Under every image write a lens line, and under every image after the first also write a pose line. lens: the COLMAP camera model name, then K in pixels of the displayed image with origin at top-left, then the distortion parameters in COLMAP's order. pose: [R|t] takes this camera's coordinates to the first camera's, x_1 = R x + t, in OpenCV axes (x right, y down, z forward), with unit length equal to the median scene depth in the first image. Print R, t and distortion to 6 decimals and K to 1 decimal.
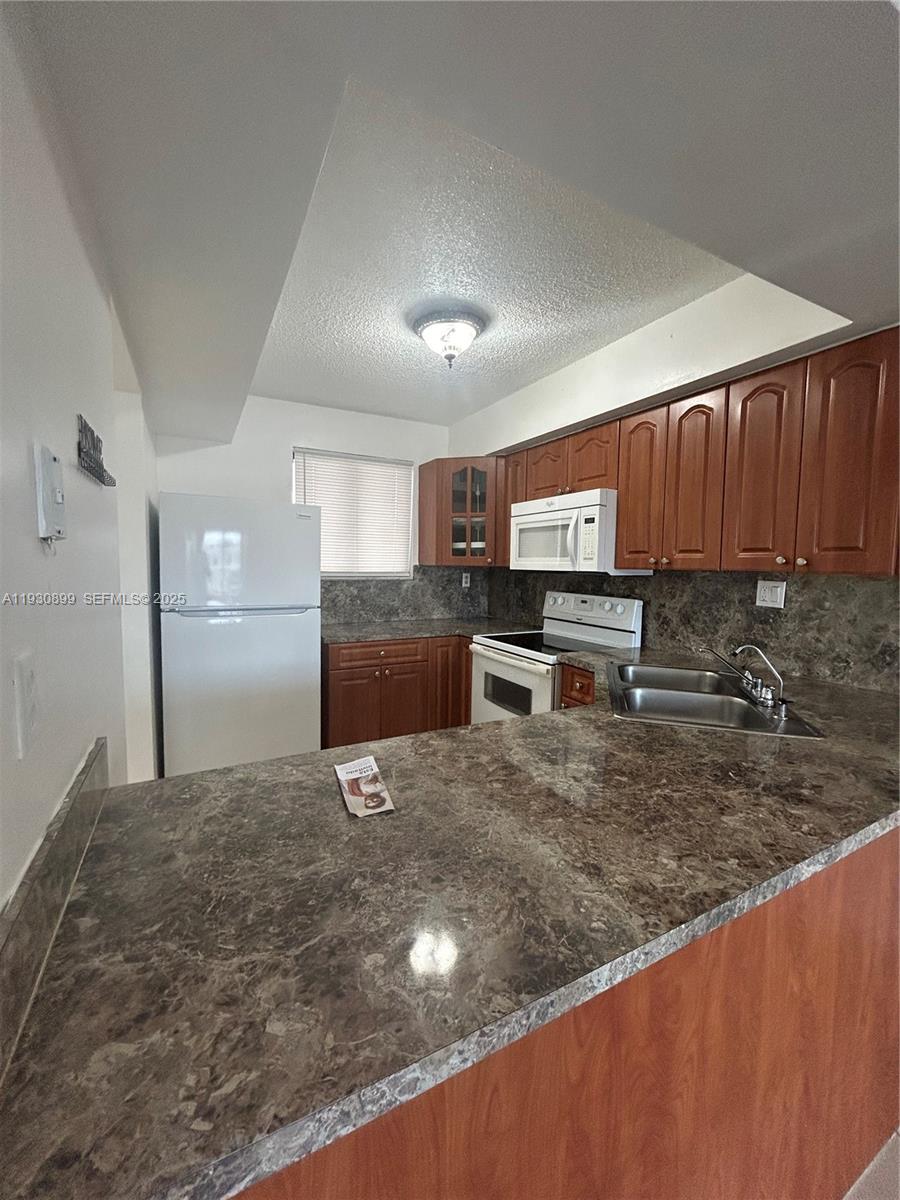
lens RADIAL K [[483.8, 0, 454.0], [0, 483.8, 597.2], [0, 0, 1]] dist [-0.001834, 0.001341]
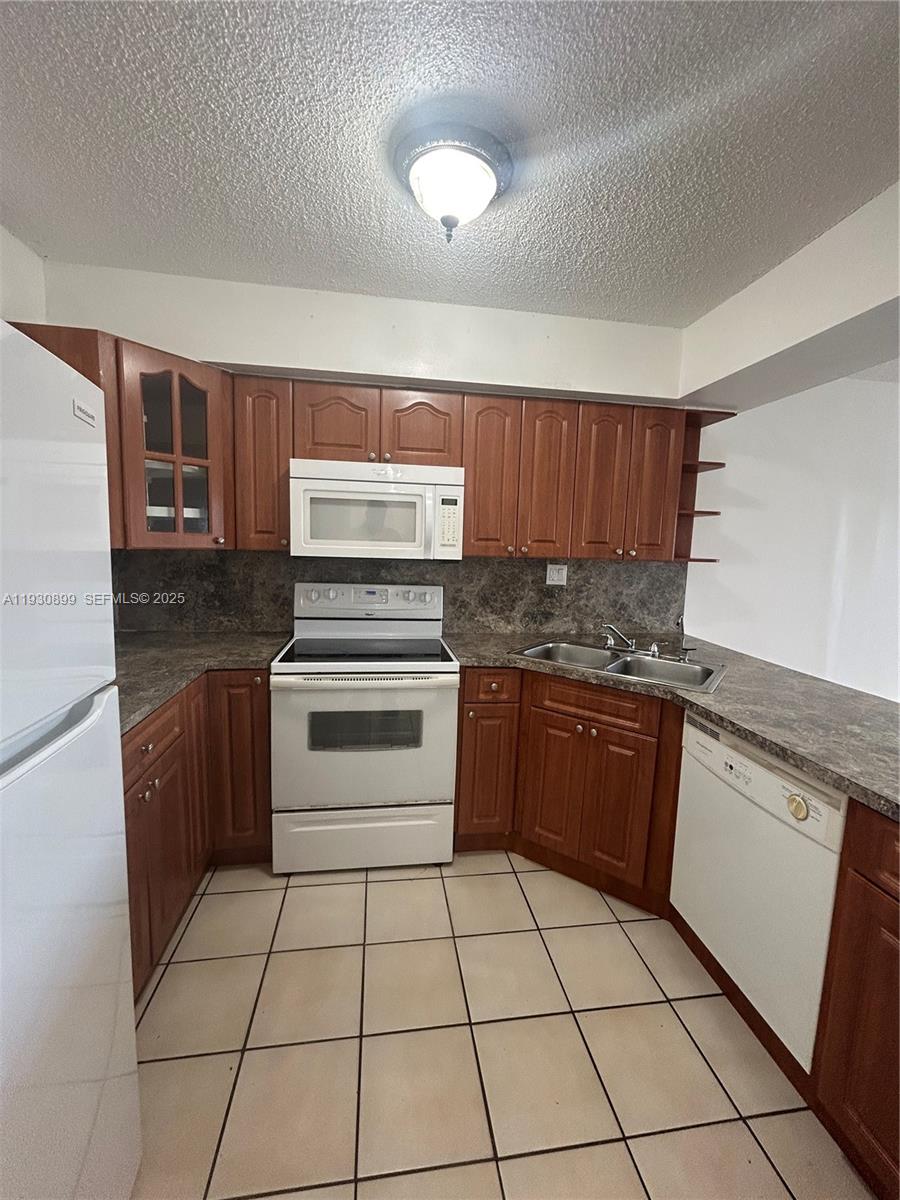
lens RADIAL K [[483.8, 0, 446.2], [0, 483.8, 599.6], [0, 0, 1]] dist [-0.001834, 0.001341]
pose [[0.345748, -0.110768, 0.931766, -0.686608], [0.038996, 0.993846, 0.103678, -0.089134], [-0.937517, 0.000488, 0.347940, 0.851857]]
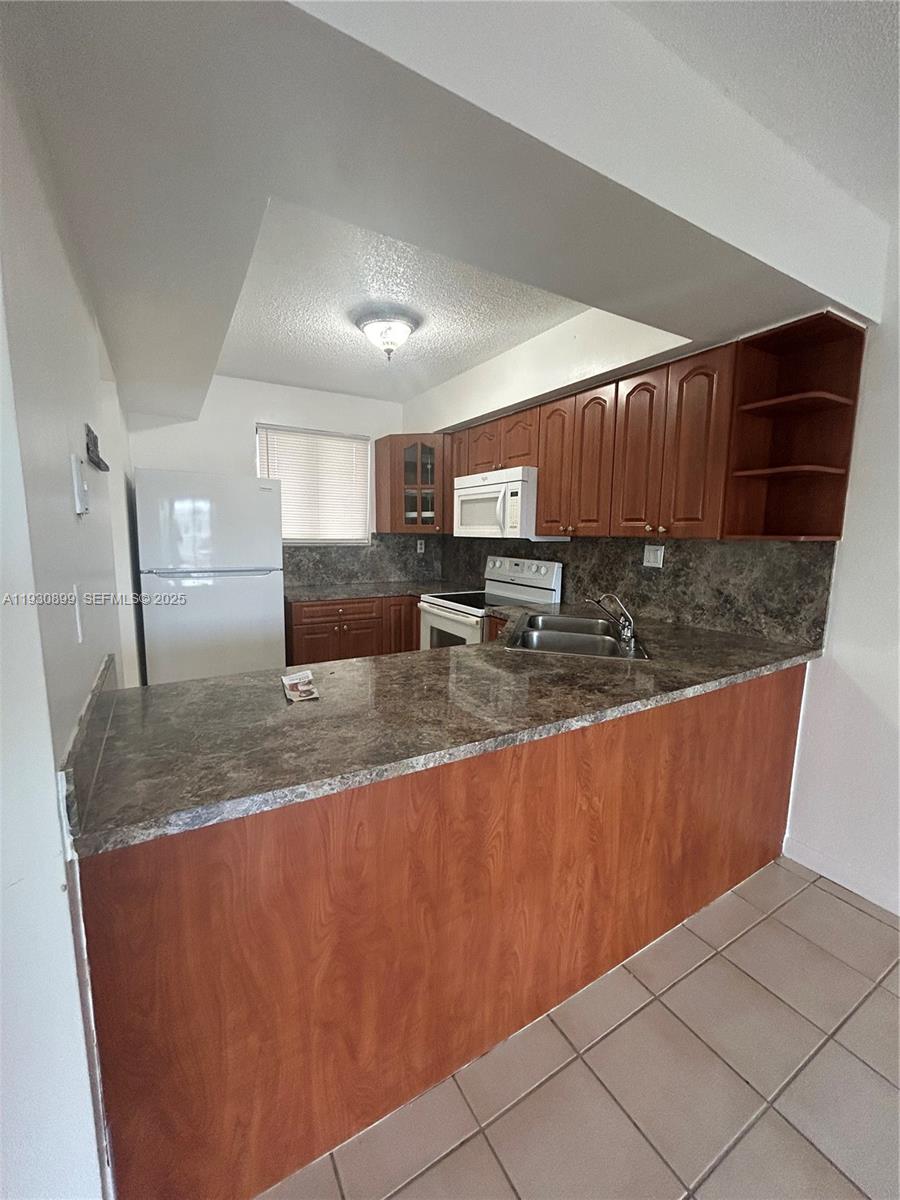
lens RADIAL K [[483.8, 0, 453.8], [0, 483.8, 596.3], [0, 0, 1]] dist [-0.001834, 0.001341]
pose [[0.998965, -0.005449, 0.045152, 0.097892], [0.002579, 0.997986, 0.063385, 0.016182], [-0.045406, -0.063203, 0.996967, -0.207844]]
